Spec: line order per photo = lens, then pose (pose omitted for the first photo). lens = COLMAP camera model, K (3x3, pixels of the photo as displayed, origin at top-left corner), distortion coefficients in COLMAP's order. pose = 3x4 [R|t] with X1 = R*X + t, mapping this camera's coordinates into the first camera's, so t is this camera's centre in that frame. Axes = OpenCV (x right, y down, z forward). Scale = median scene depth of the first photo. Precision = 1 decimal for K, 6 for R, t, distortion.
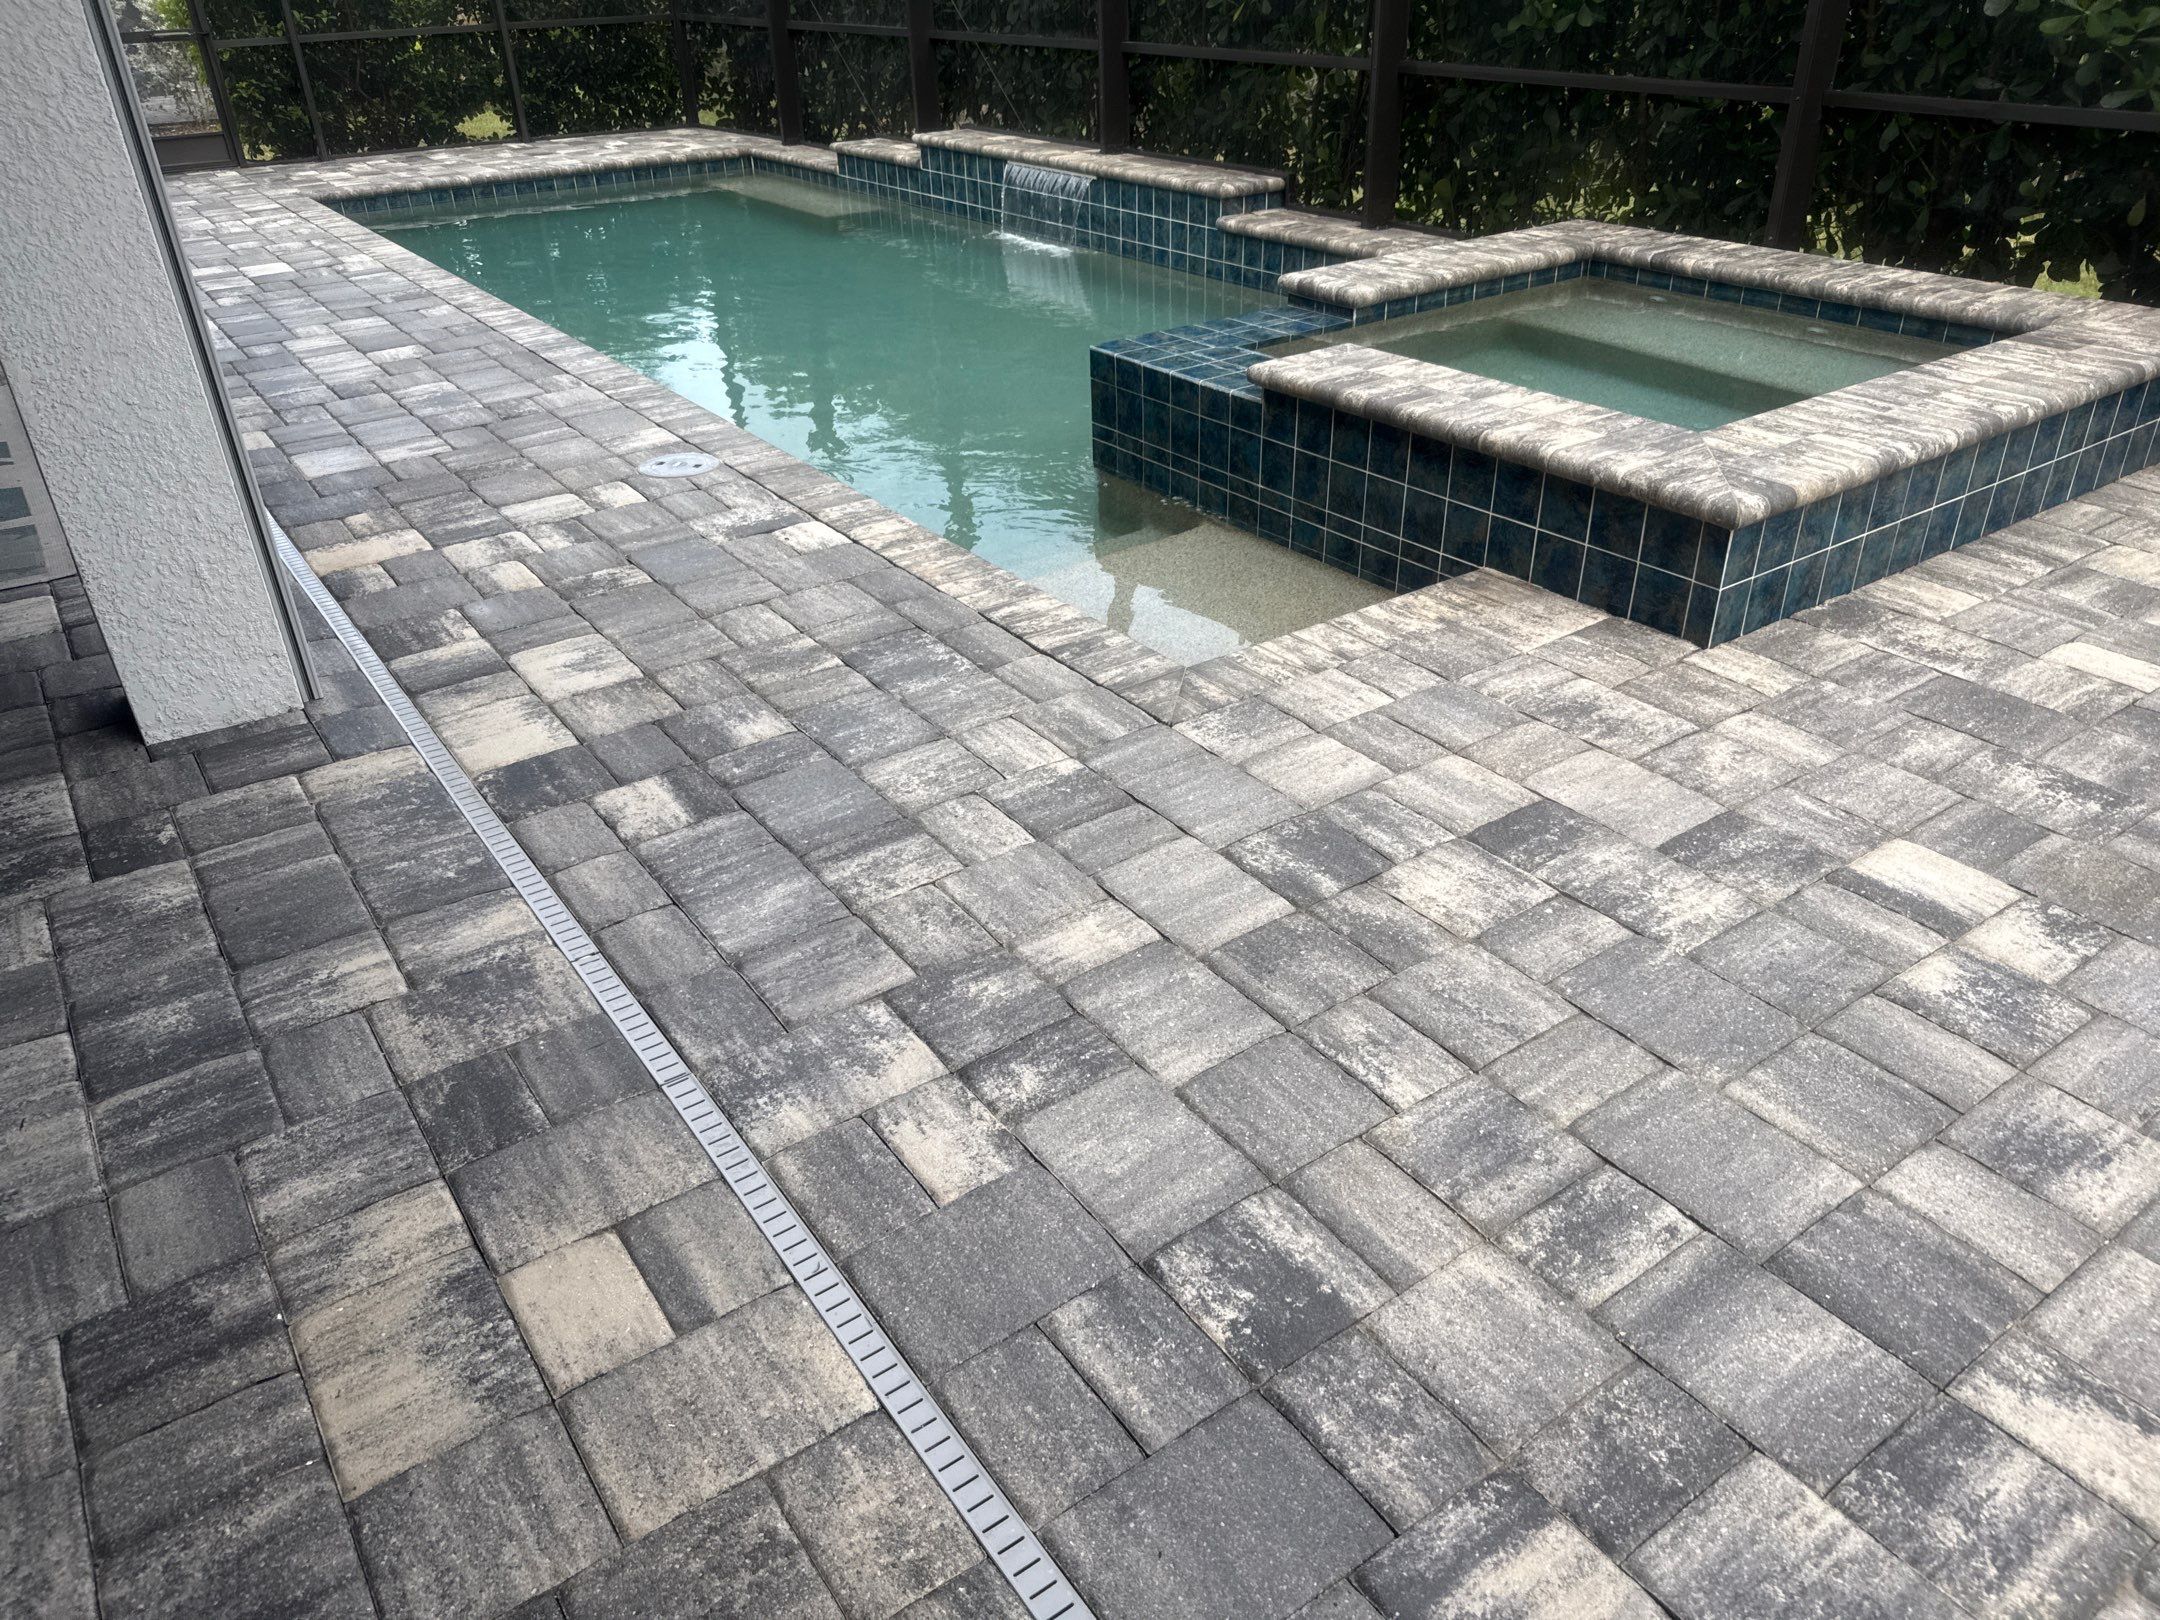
lens RADIAL K [[1527.7, 0, 1086.3], [0, 1527.7, 818.8], [0, 0, 1]] dist [0.048453, -0.064893]
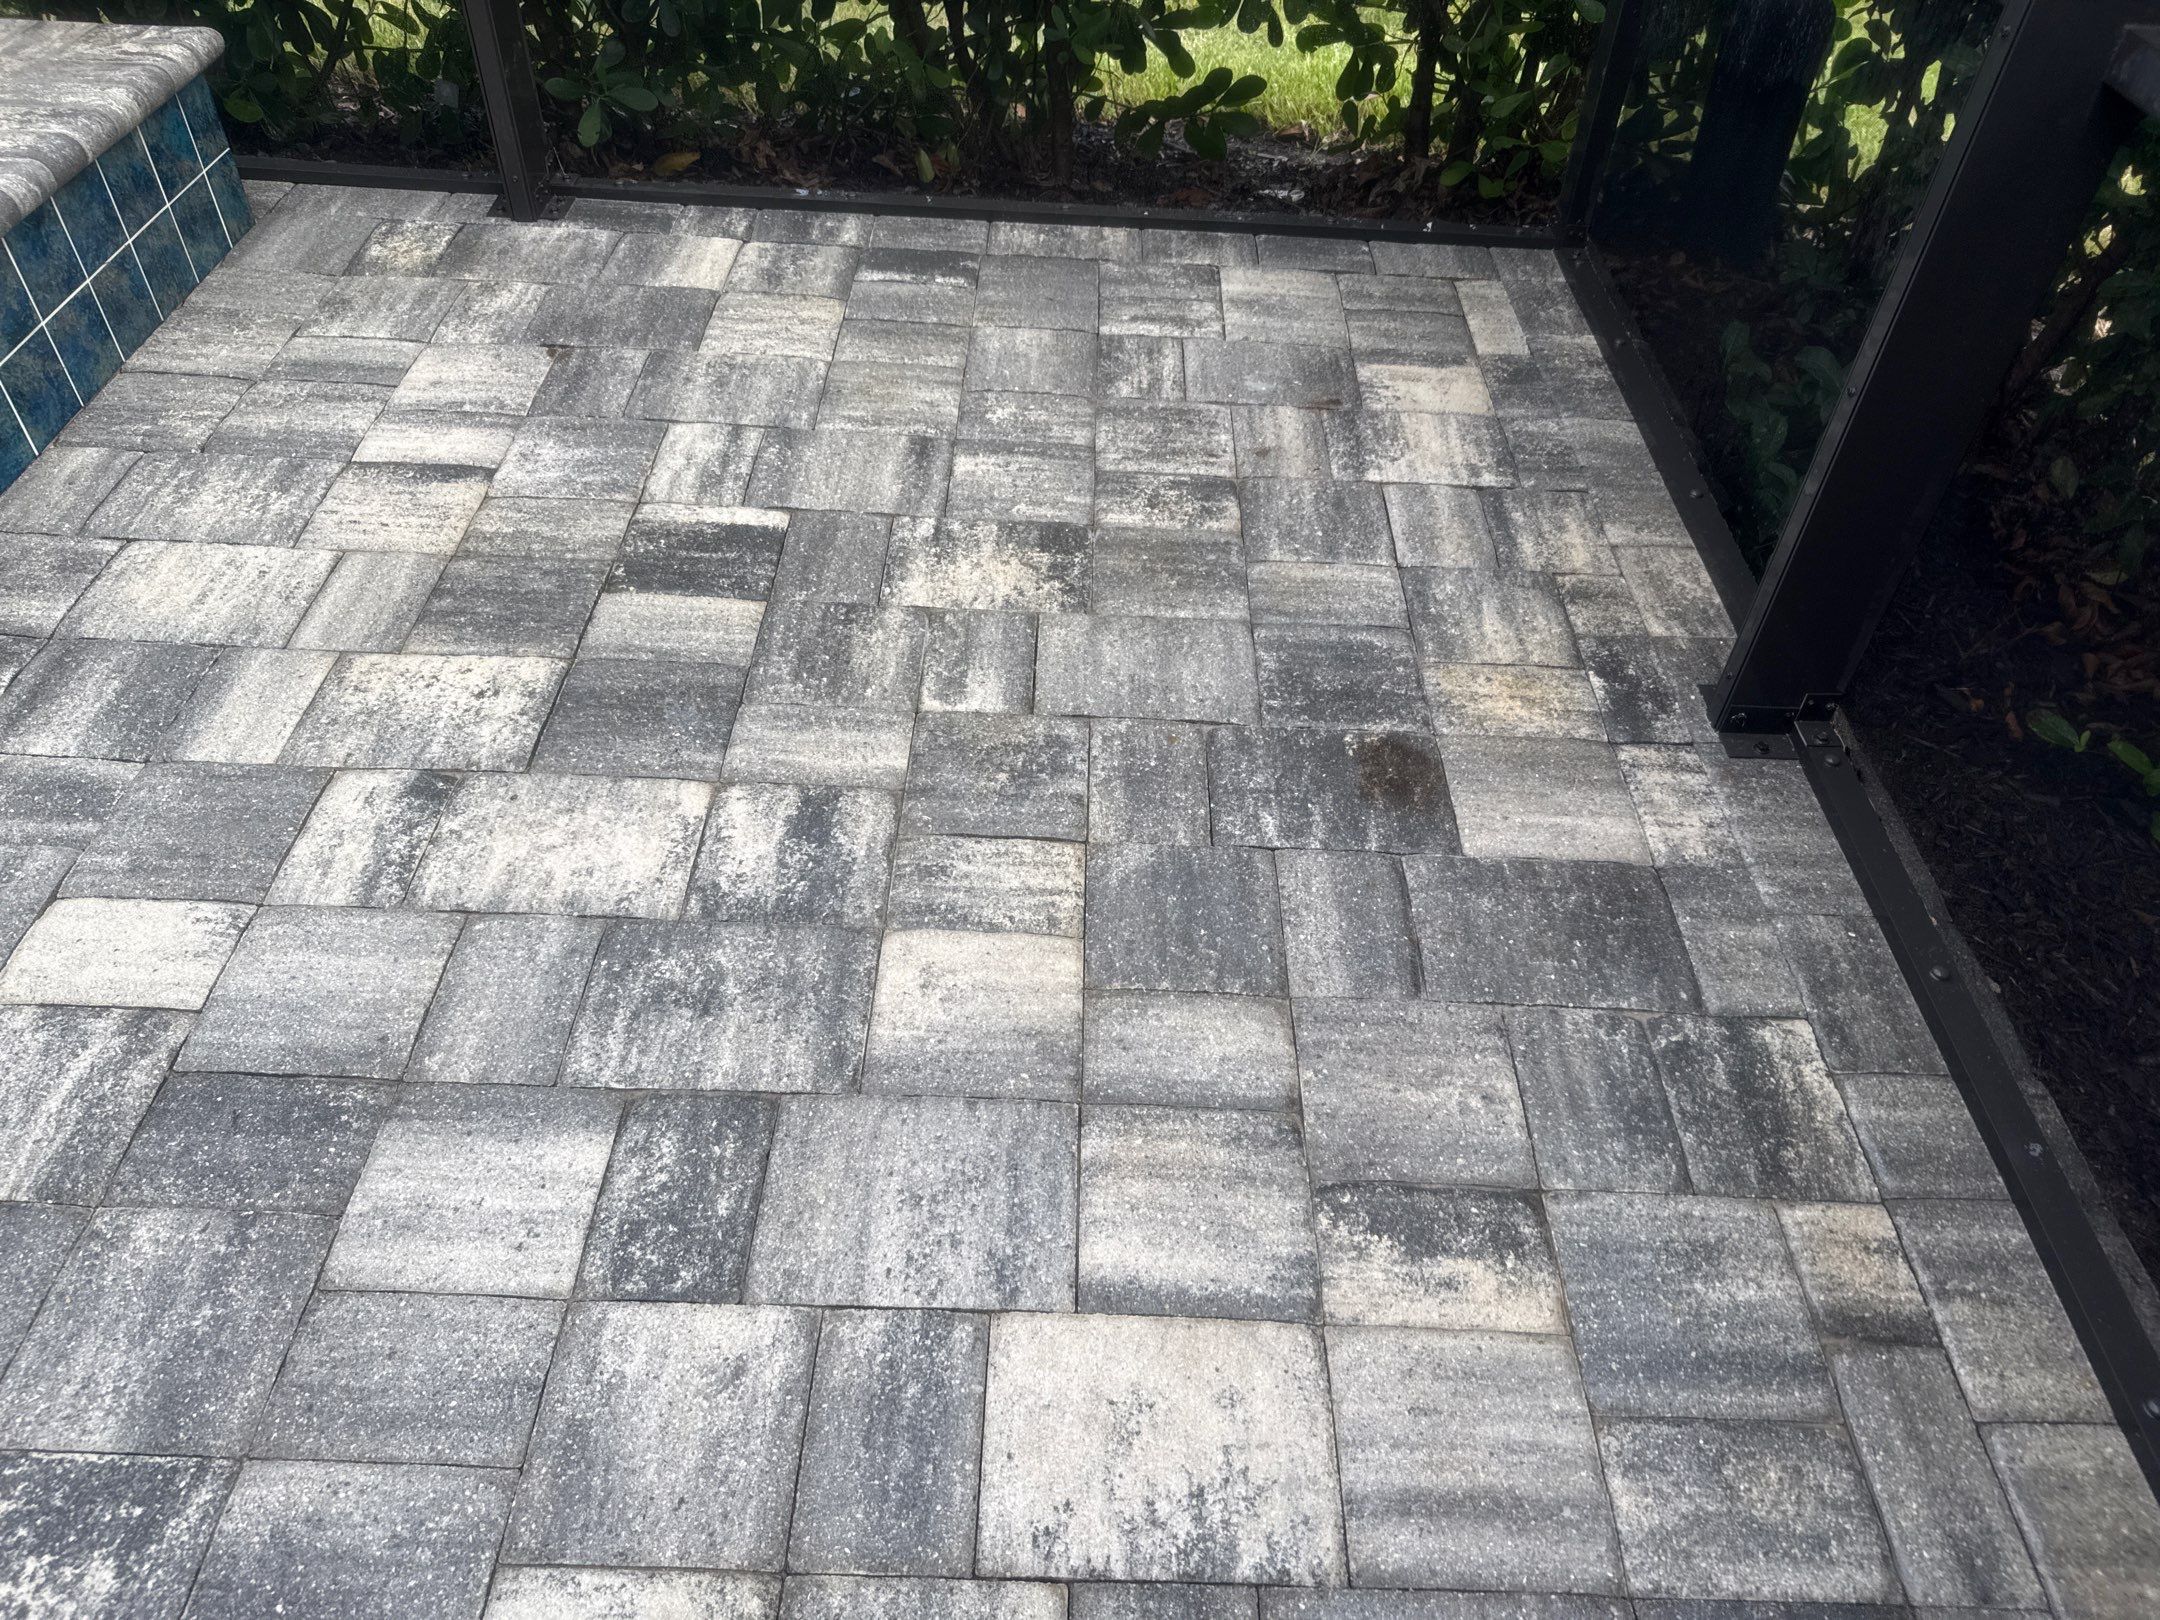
lens RADIAL K [[1476.9, 0, 1115.0], [0, 1476.9, 810.5], [0, 0, 1]] dist [0.054978, -0.050584]
pose [[0.575140, -0.541117, 0.613520, 0.602967], [0.361402, 0.840888, 0.402859, -0.230401], [-0.733895, -0.009973, 0.679190, 0.448685]]
